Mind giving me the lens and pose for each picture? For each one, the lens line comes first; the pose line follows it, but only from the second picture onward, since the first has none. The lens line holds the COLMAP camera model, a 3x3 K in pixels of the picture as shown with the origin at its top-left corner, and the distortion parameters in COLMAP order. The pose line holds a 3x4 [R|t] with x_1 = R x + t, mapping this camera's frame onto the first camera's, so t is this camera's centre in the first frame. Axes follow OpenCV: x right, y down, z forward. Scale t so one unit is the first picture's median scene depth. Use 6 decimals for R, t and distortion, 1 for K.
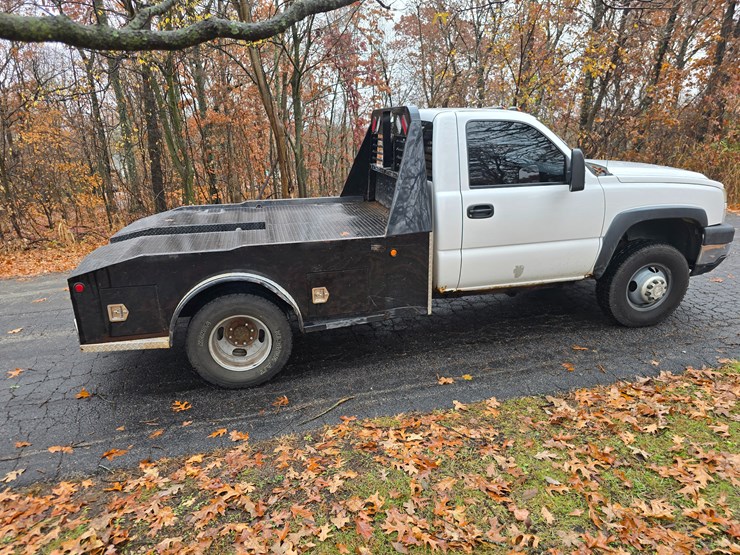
lens RADIAL K [[499.5, 0, 363.2], [0, 499.5, 280.1], [0, 0, 1]] dist [0.052630, -0.043635]
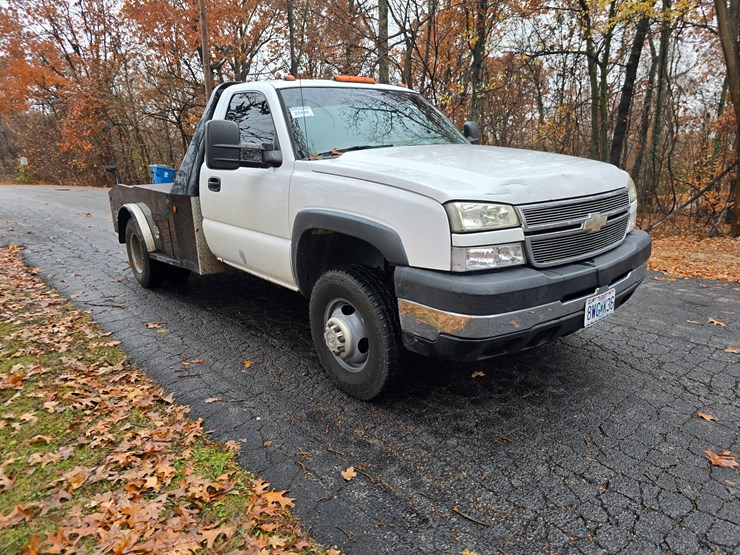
lens RADIAL K [[502.5, 0, 376.9], [0, 502.5, 278.4], [0, 0, 1]] dist [0.047001, -0.033934]
pose [[0.473494, 0.253412, -0.843556, 1.342178], [-0.255528, 0.956051, 0.143777, -0.193947], [0.842917, 0.147474, 0.517438, 0.818046]]
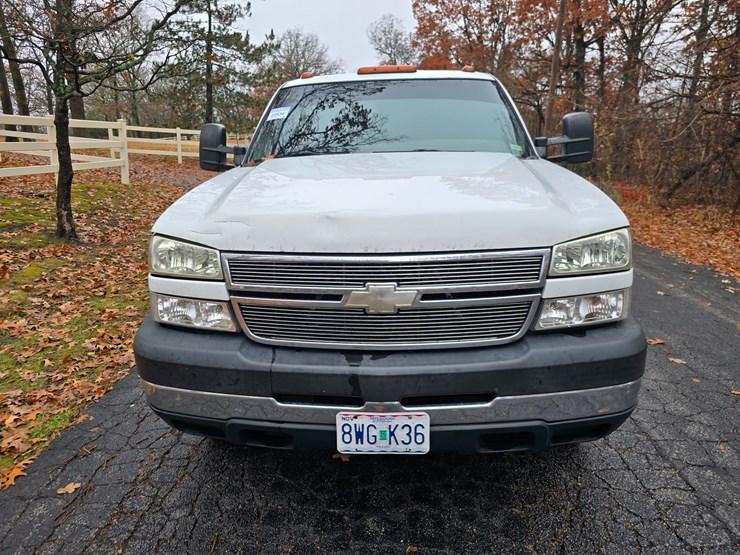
lens RADIAL K [[502.2, 0, 365.1], [0, 502.2, 278.6], [0, 0, 1]] dist [0.023079, -0.009063]
pose [[-0.256320, 0.309395, -0.915737, 1.264703], [-0.256456, 0.891665, 0.373046, -0.419936], [0.931950, 0.330465, -0.149205, 1.481236]]
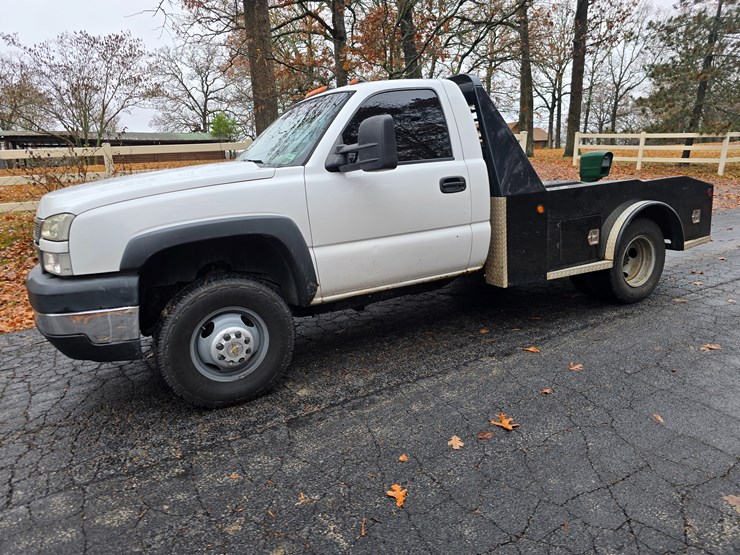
lens RADIAL K [[497.7, 0, 362.8], [0, 497.7, 271.1], [0, 0, 1]] dist [0.056954, -0.048292]
pose [[-0.956071, 0.149665, -0.252050, 0.557683], [0.008533, 0.873684, 0.486419, -0.610307], [0.293012, 0.462900, -0.836581, 2.348036]]
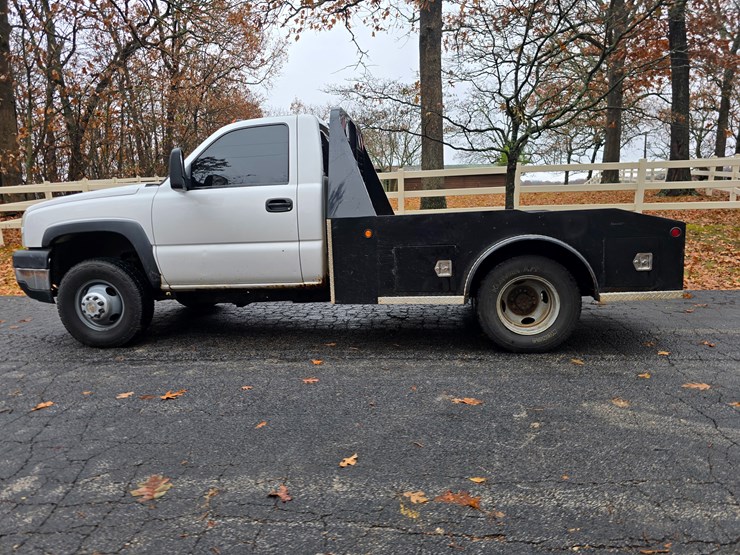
lens RADIAL K [[498.4, 0, 363.1], [0, 498.4, 281.9], [0, 0, 1]] dist [0.056694, -0.045349]
pose [[-0.941929, 0.018167, 0.335321, -0.389125], [0.159997, 0.902194, 0.400558, -0.549026], [-0.295248, 0.430948, -0.852709, 2.475498]]
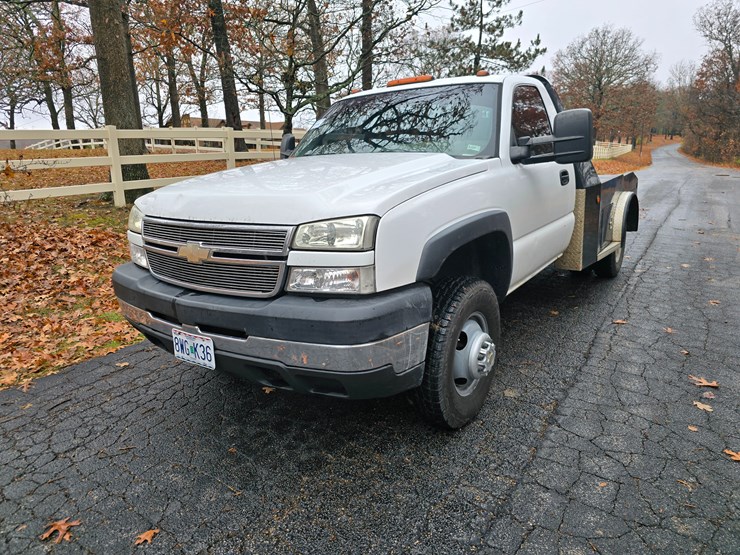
lens RADIAL K [[497.7, 0, 362.8], [0, 497.7, 271.1], [0, 0, 1]] dist [0.056954, -0.048292]
pose [[-0.731859, 0.225068, -0.643216, 1.118766], [-0.134977, 0.877307, 0.460558, -0.540658], [0.667954, 0.423883, -0.611686, 1.967621]]
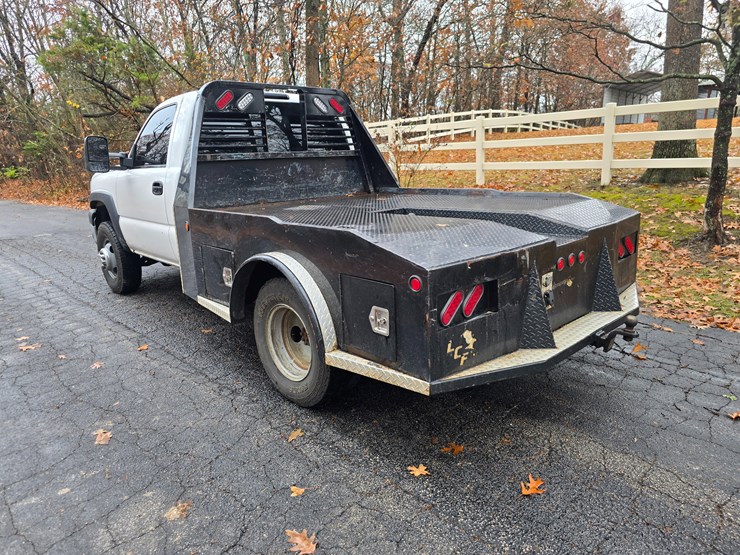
lens RADIAL K [[503.8, 0, 364.1], [0, 503.8, 267.1], [0, 0, 1]] dist [0.049527, -0.042590]
pose [[-0.511191, -0.139446, 0.848079, -1.062936], [0.308857, 0.891029, 0.332677, -0.374516], [-0.802054, 0.431997, -0.412417, 1.714452]]
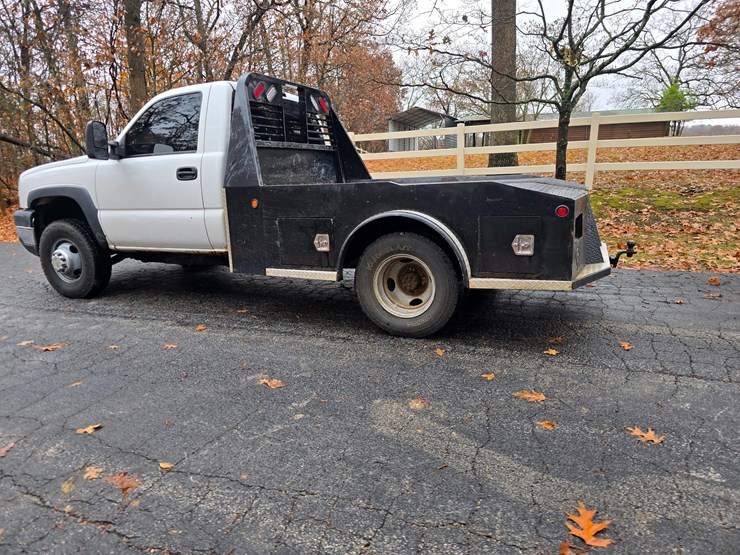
lens RADIAL K [[497.7, 0, 362.8], [0, 497.7, 271.1], [0, 0, 1]] dist [0.056954, -0.048292]
pose [[-0.809816, -0.055309, 0.584071, -0.837748], [0.233665, 0.882771, 0.407573, -0.468039], [-0.538143, 0.466536, -0.701959, 2.213327]]
